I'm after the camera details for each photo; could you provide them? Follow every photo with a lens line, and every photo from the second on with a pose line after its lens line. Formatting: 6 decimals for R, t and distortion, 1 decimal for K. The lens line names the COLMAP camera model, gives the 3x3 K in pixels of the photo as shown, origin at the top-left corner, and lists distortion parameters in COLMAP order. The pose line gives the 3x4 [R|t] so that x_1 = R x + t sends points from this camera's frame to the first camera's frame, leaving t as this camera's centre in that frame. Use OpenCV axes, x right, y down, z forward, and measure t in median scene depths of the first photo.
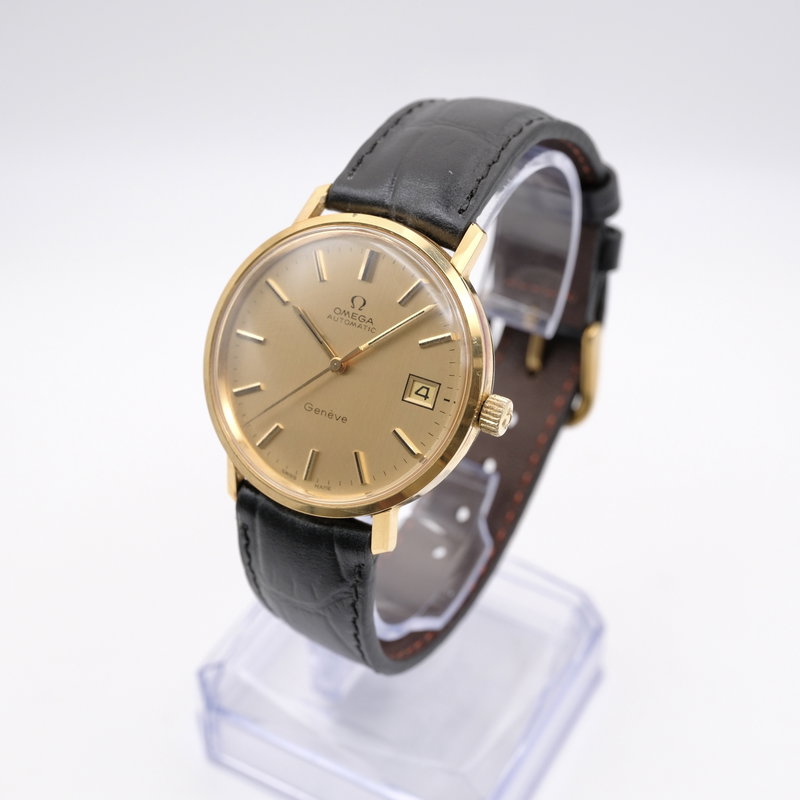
lens RADIAL K [[1493.3, 0, 400.0], [0, 1493.3, 400.0], [0, 0, 1]] dist [0.011146, 0.013459]
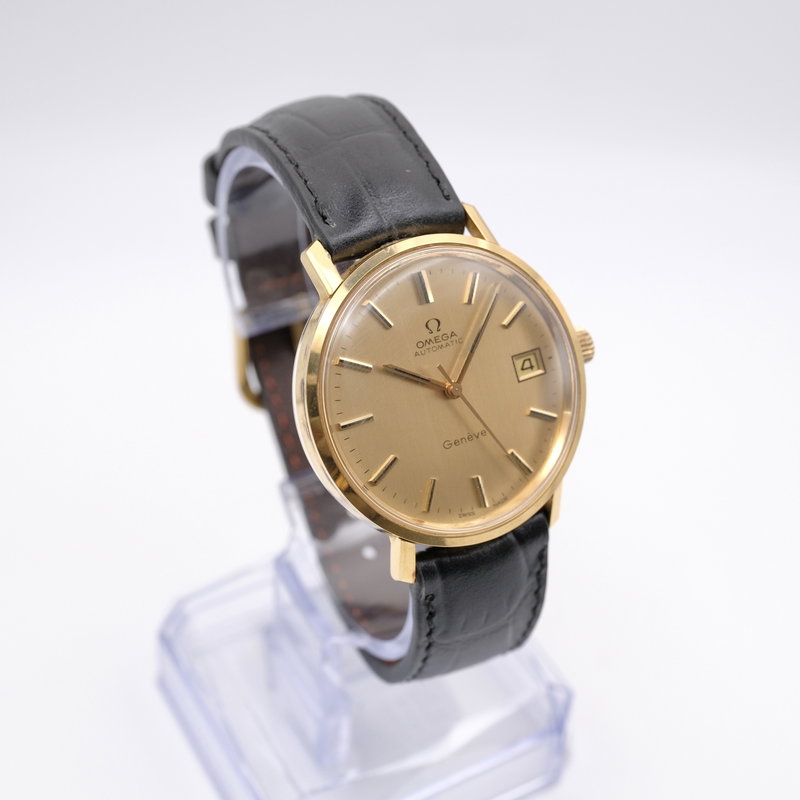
lens RADIAL K [[1493.3, 0, 400.0], [0, 1493.3, 400.0], [0, 0, 1]] dist [0.011146, 0.013459]
pose [[0.556024, -0.519159, 0.649084, -0.692074], [0.492321, 0.834912, 0.246054, -0.272911], [-0.669669, 0.182746, 0.719824, 0.321900]]
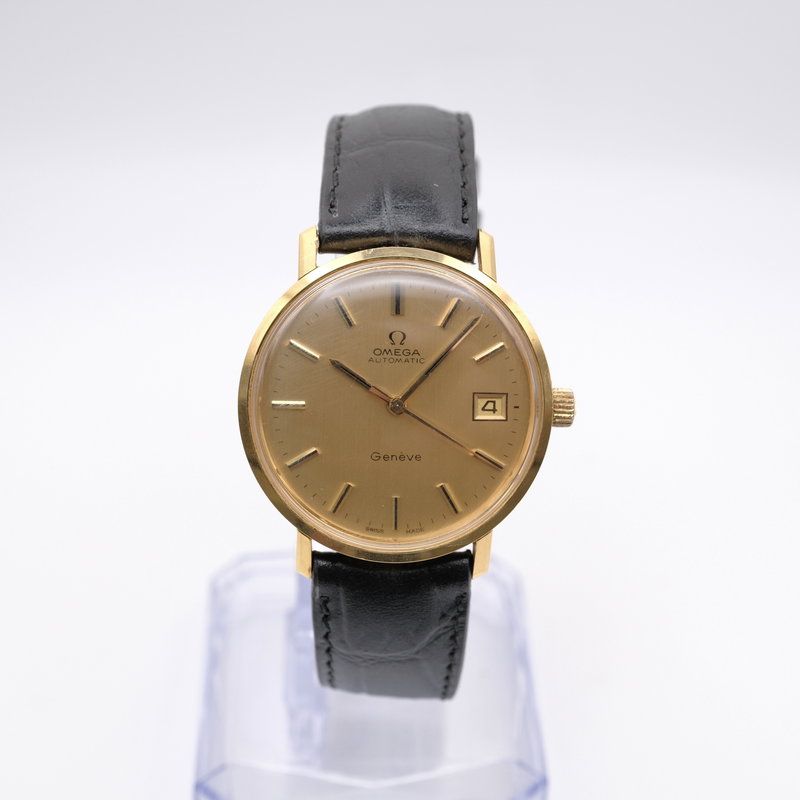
lens RADIAL K [[1493.3, 0, 400.0], [0, 1493.3, 400.0], [0, 0, 1]] dist [0.011146, 0.013459]
pose [[0.870563, -0.284096, 0.401758, -0.423696], [0.273873, 0.958087, 0.084044, -0.106639], [-0.408796, 0.036865, 0.911881, 0.119267]]
